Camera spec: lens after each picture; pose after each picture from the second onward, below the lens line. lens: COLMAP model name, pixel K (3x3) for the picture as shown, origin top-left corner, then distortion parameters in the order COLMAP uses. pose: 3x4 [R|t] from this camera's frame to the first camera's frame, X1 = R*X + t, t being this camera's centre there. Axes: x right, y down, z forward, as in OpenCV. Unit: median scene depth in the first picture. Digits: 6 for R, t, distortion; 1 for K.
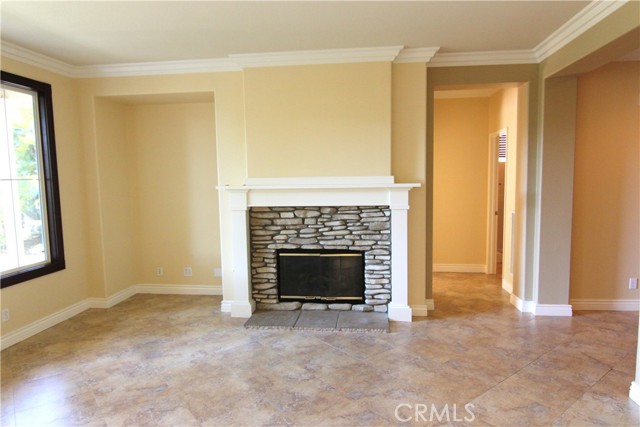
lens RADIAL K [[412.0, 0, 322.1], [0, 412.0, 214.9], [0, 0, 1]] dist [0.002189, 0.001347]
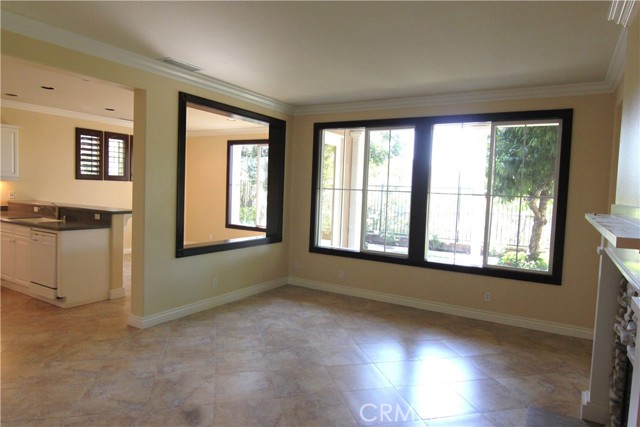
lens RADIAL K [[412.0, 0, 322.8], [0, 412.0, 212.6], [0, 0, 1]] dist [0.002189, 0.001347]
pose [[-0.402382, 0.055152, -0.913809, 0.570180], [-0.116368, 0.987005, 0.110811, -0.097700], [0.908046, 0.150926, -0.390735, 0.875507]]
